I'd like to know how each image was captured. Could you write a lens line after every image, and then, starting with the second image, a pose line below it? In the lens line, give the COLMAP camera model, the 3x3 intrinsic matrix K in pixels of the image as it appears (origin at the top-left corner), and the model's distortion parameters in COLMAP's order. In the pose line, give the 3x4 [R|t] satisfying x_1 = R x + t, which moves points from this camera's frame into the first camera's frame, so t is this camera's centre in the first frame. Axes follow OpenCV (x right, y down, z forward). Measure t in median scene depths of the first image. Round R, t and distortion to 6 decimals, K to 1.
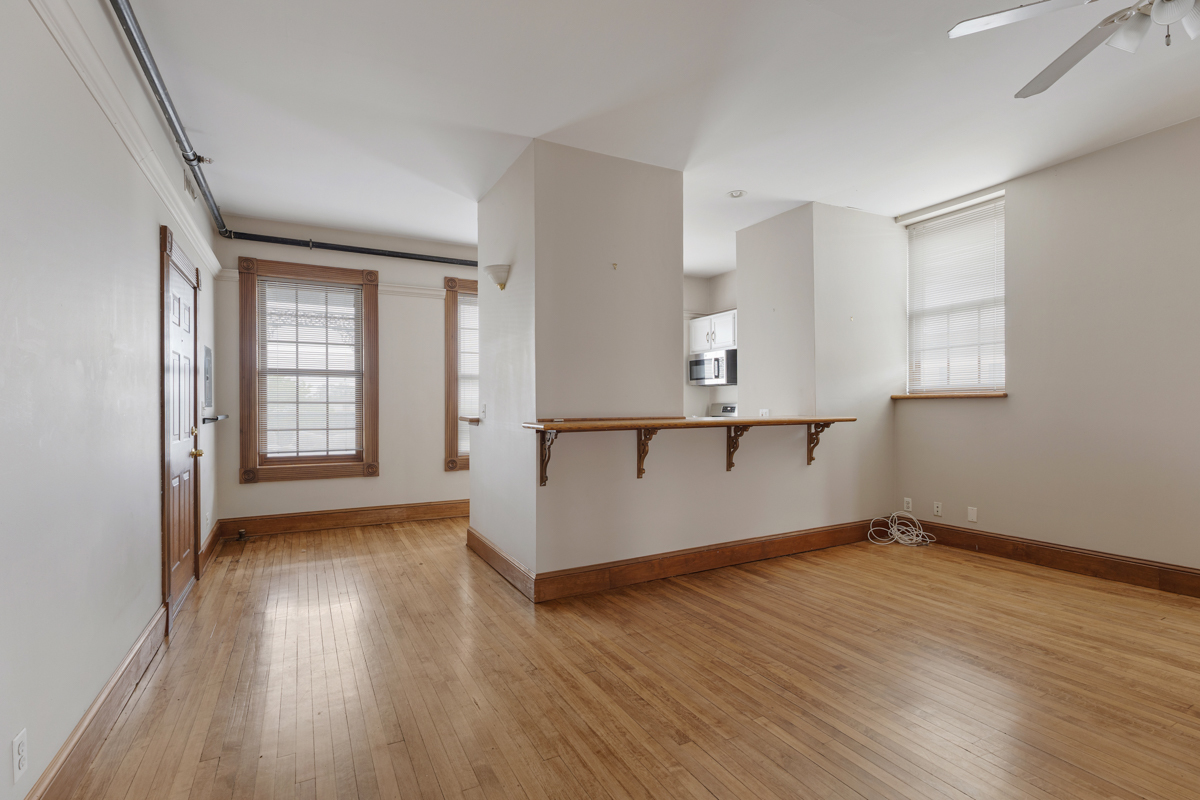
lens RADIAL K [[574.9, 0, 604.8], [0, 574.9, 383.0], [0, 0, 1]] dist [0.005235, -0.000366]
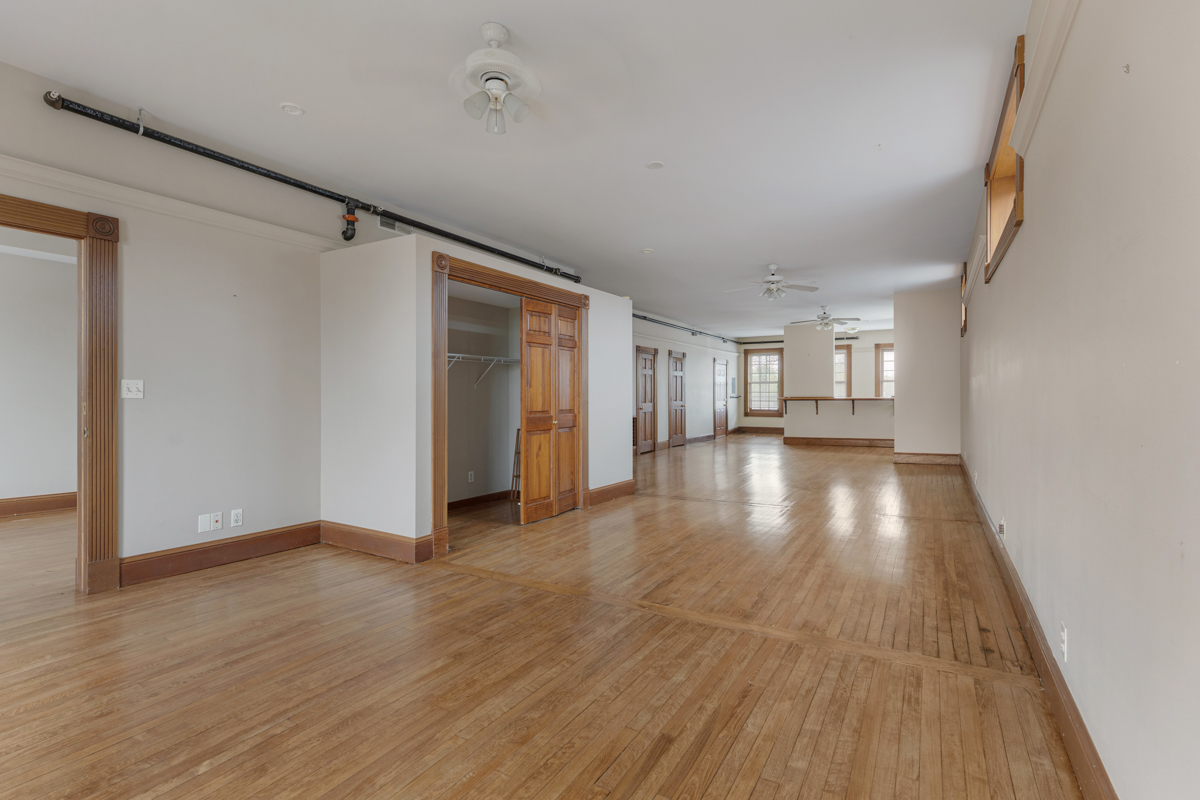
lens RADIAL K [[548.3, 0, 600.0], [0, 548.3, 400.0], [0, 0, 1]] dist [0.000081, -0.000286]
pose [[0.513325, 0.011364, -0.858119, 1.701910], [0.031736, 0.998977, 0.032213, -0.052539], [0.857608, -0.043769, 0.512439, -1.374221]]
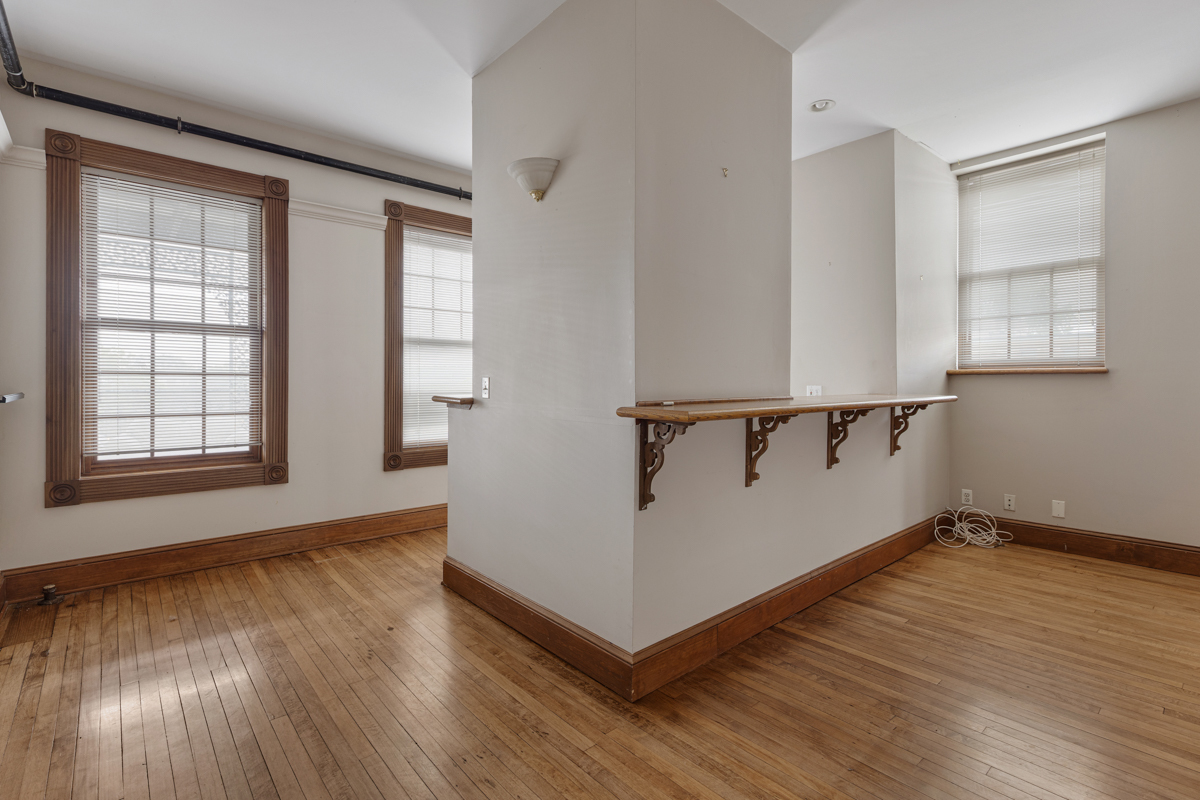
lens RADIAL K [[569.3, 0, 598.3], [0, 569.3, 362.2], [0, 0, 1]] dist [0.006969, -0.001741]
pose [[0.975010, 0.012190, 0.221827, -0.209156], [-0.013606, 0.999896, 0.004858, 0.012779], [-0.221745, -0.007755, 0.975074, 0.296770]]
